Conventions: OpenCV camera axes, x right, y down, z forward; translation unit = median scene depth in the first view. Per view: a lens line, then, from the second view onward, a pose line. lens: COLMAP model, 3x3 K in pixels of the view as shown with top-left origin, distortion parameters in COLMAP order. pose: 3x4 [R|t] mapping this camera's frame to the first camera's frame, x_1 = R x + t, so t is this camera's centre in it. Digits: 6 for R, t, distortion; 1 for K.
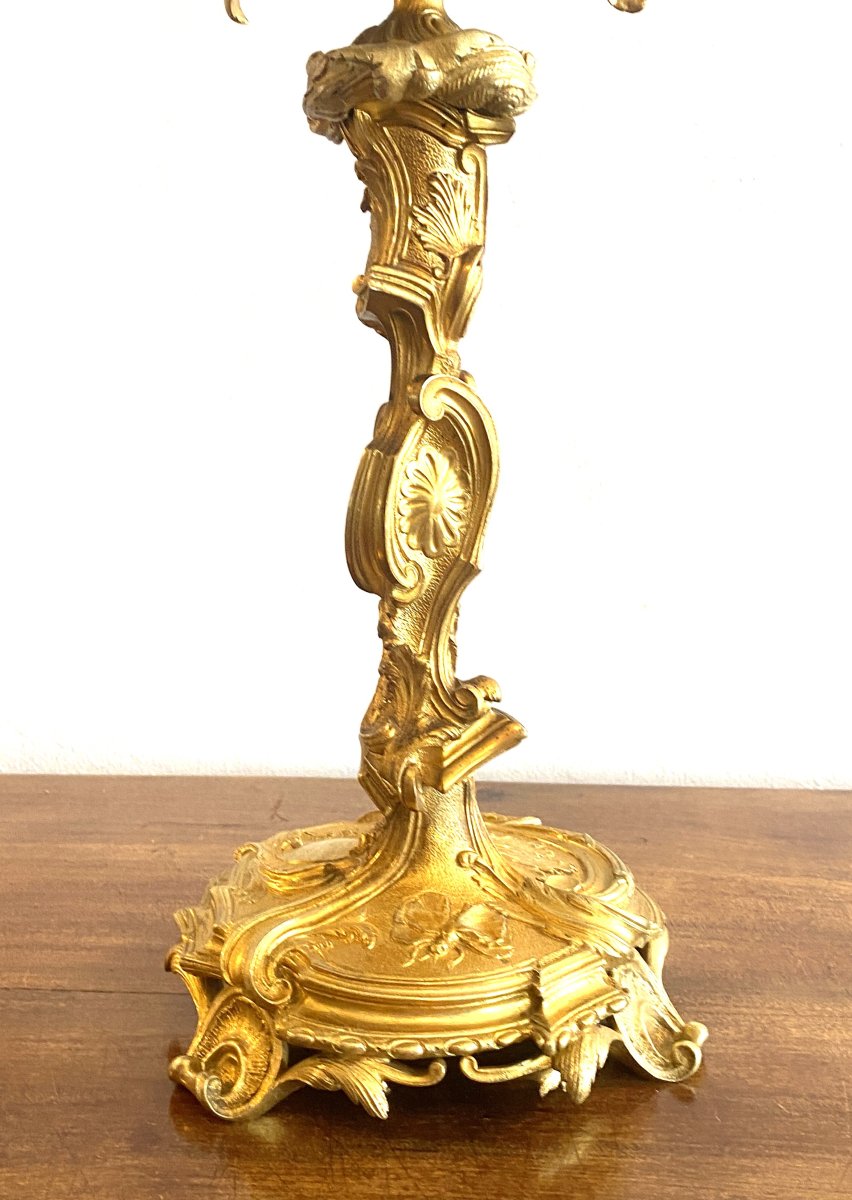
lens RADIAL K [[1379.9, 0, 421.5], [0, 1379.9, 594.1], [0, 0, 1]] dist [0.077655, 0.000000]
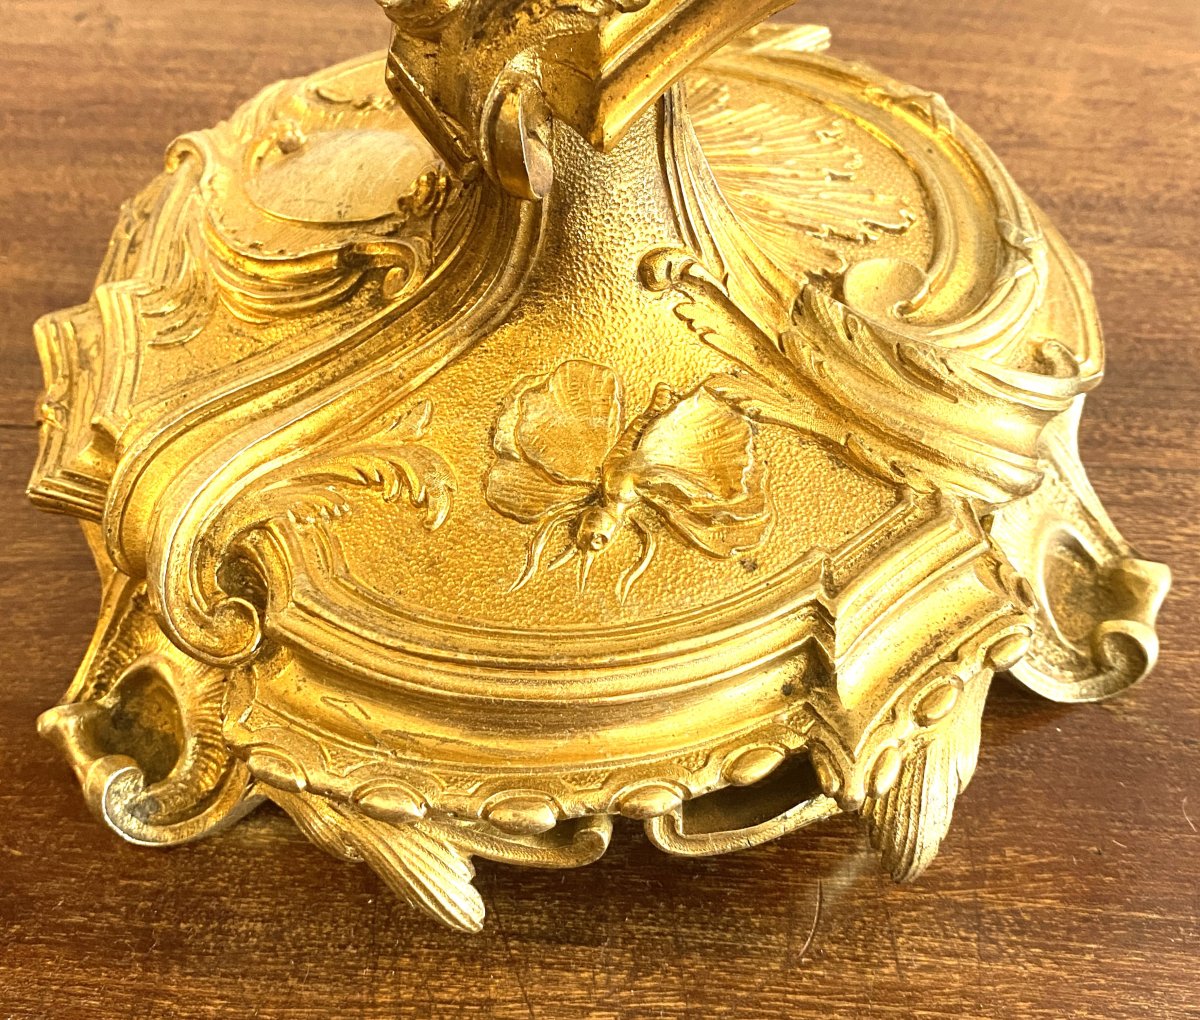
lens RADIAL K [[1568.1, 0, 575.0], [0, 1568.1, 482.1], [0, 0, 1]] dist [0.053745, 0.000000]
pose [[0.999226, -0.014881, -0.036420, 0.022902], [0.033836, 0.797396, 0.602508, -0.044447], [0.020076, -0.603273, 0.797282, 0.598713]]
